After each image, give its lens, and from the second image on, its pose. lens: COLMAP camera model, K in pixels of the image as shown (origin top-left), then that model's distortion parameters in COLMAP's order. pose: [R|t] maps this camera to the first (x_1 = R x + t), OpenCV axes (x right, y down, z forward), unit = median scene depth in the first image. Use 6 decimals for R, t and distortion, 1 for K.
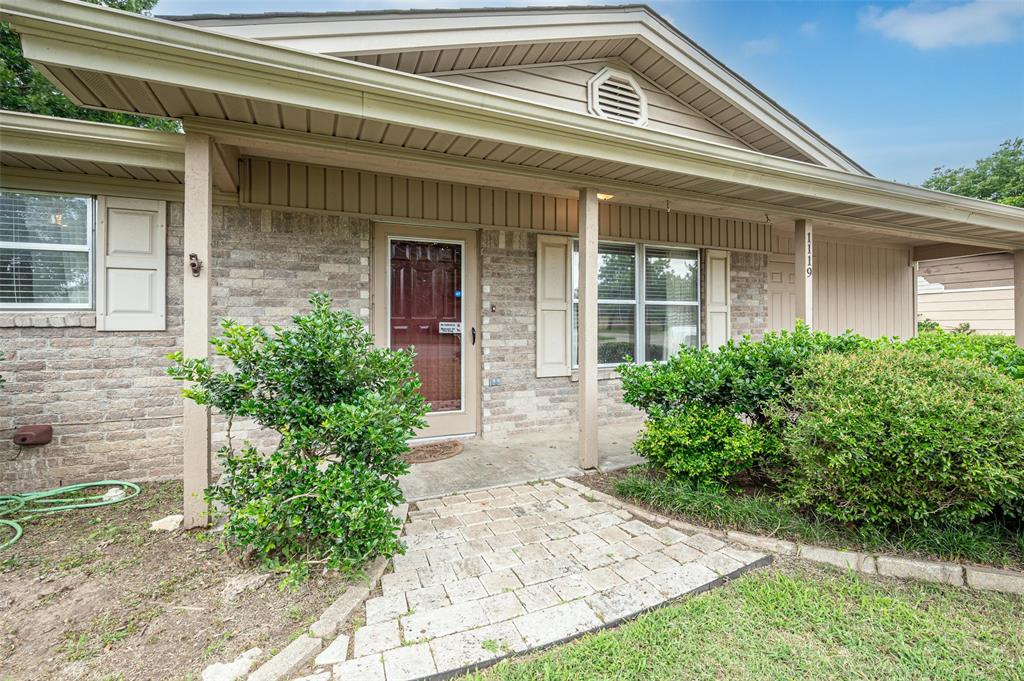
lens RADIAL K [[353.8, 0, 512.7], [0, 353.8, 321.9], [0, 0, 1]] dist [0.000287, -0.000024]
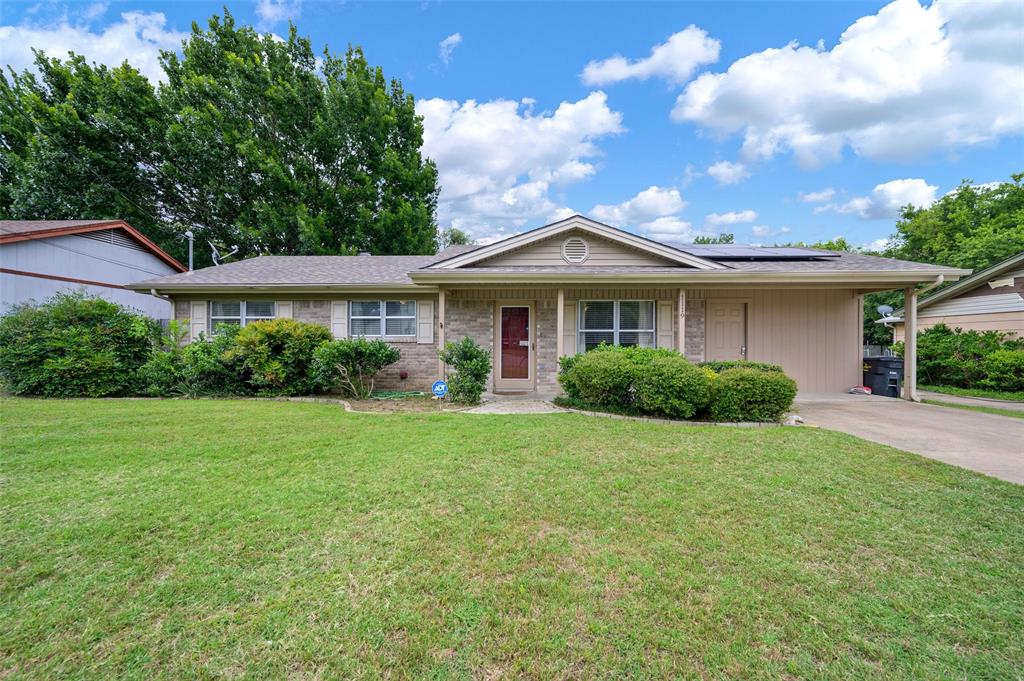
lens RADIAL K [[414.4, 0, 517.6], [0, 414.4, 342.8], [0, 0, 1]] dist [-0.002367, -0.000402]
pose [[0.853781, 0.003047, -0.520623, 1.296969], [-0.004825, 0.999986, -0.002060, 0.019829], [0.520610, 0.004270, 0.853784, -1.451755]]
